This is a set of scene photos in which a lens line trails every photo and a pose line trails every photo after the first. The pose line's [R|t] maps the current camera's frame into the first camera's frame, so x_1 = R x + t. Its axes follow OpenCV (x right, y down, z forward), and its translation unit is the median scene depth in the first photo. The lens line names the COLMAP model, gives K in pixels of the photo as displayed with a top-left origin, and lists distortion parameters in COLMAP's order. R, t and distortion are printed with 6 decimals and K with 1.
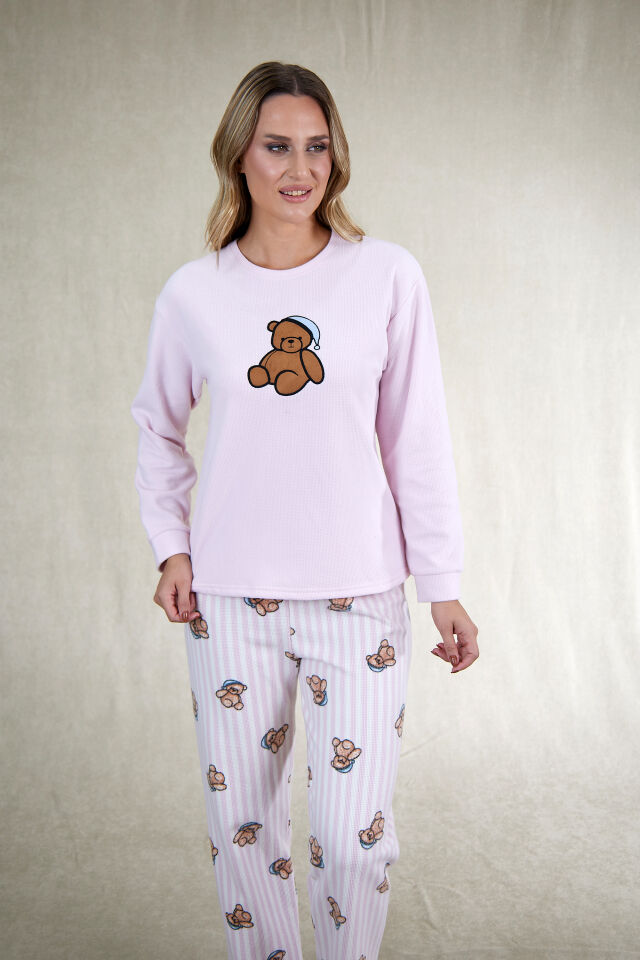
lens RADIAL K [[1369.0, 0, 318.2], [0, 1369.0, 483.6], [0, 0, 1]] dist [0.028022, 0.084479]
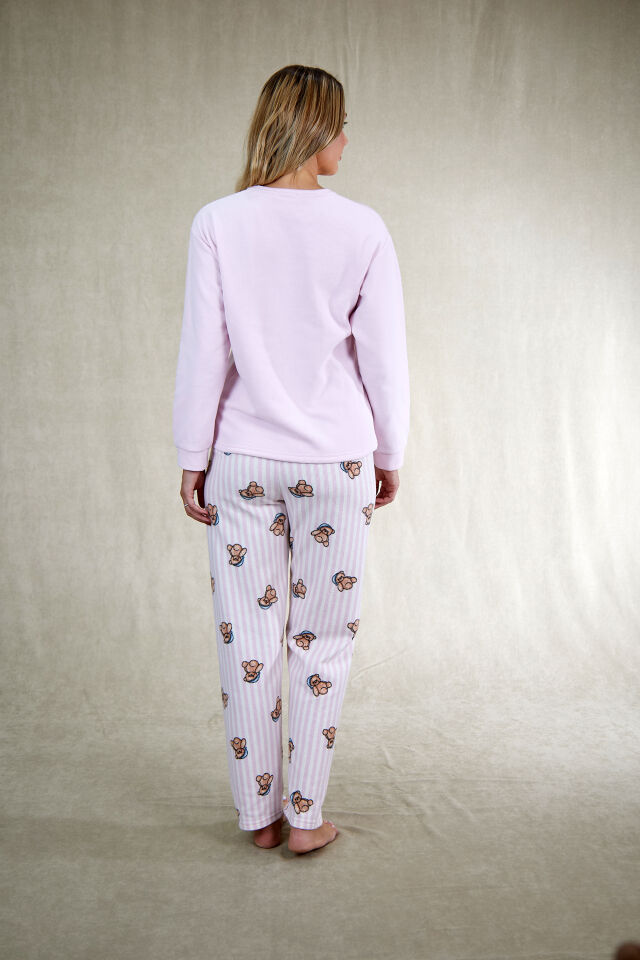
lens RADIAL K [[1371.7, 0, 313.0], [0, 1371.7, 481.4], [0, 0, 1]] dist [0.031911, 0.092778]
pose [[0.999793, -0.004784, -0.019768, 0.033360], [0.003359, 0.997434, -0.071508, 0.128037], [0.020059, 0.071427, 0.997244, -0.217388]]
